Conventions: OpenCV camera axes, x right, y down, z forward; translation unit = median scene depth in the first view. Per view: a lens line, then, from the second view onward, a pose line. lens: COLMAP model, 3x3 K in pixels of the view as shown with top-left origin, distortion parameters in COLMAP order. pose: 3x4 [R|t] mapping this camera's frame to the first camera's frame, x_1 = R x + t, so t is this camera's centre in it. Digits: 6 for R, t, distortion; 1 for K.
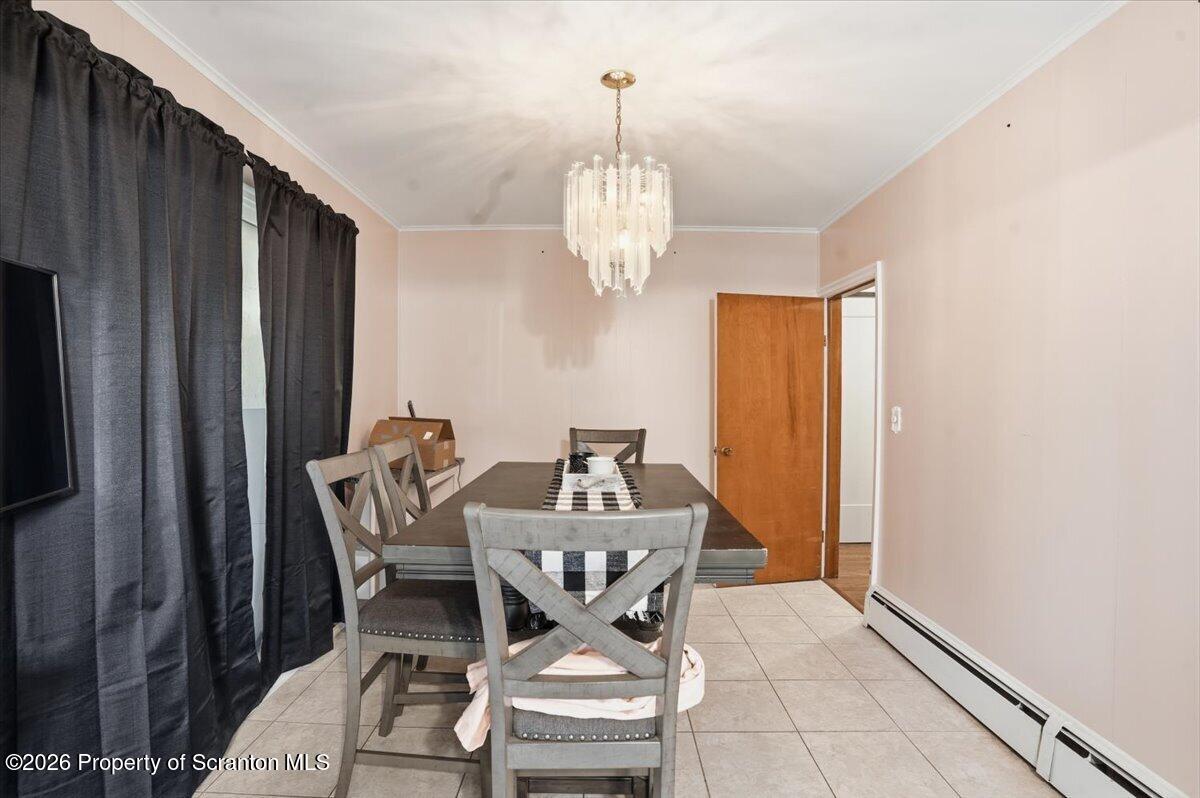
lens RADIAL K [[590.7, 0, 599.7], [0, 590.7, 409.1], [0, 0, 1]] dist [-0.048102, 0.022155]
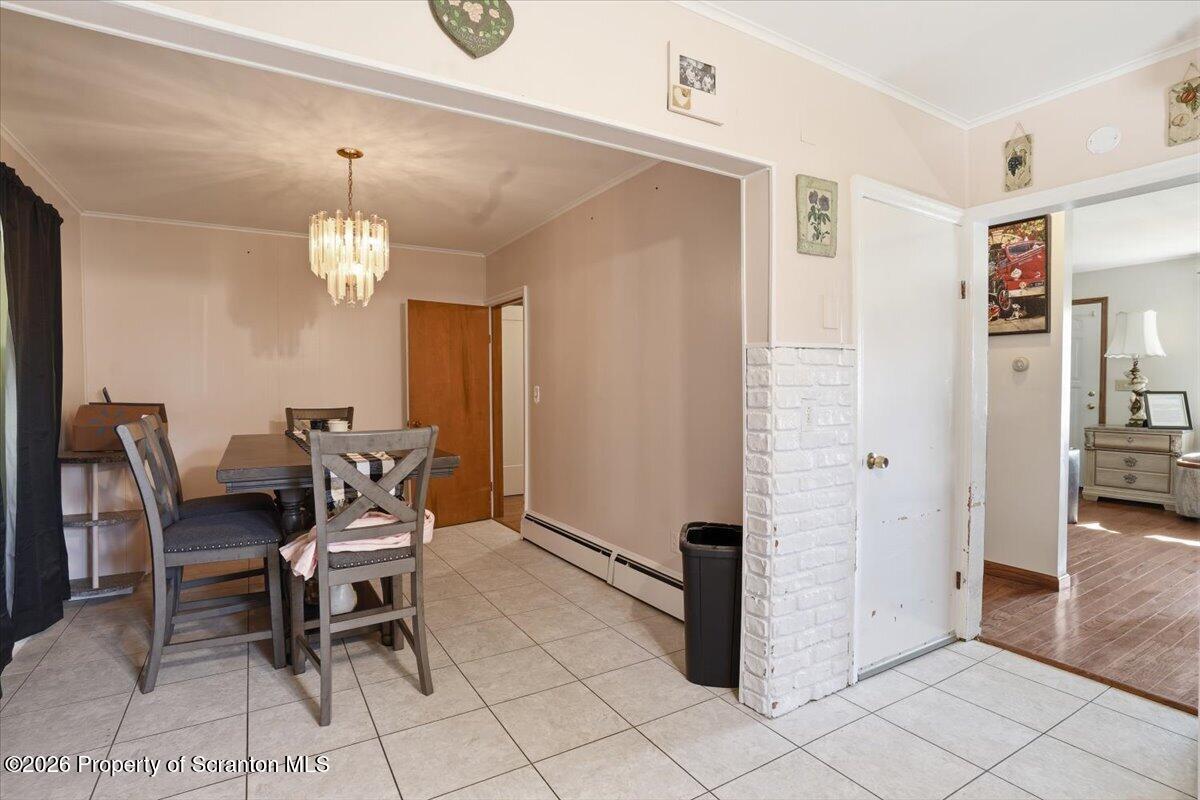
lens RADIAL K [[591.0, 0, 598.7], [0, 591.0, 400.1], [0, 0, 1]] dist [-0.077635, 0.035361]
pose [[0.853335, -0.019581, 0.520996, -0.142517], [0.019067, 0.999798, 0.006347, 0.024409], [-0.521015, 0.004517, 0.853536, -0.367981]]
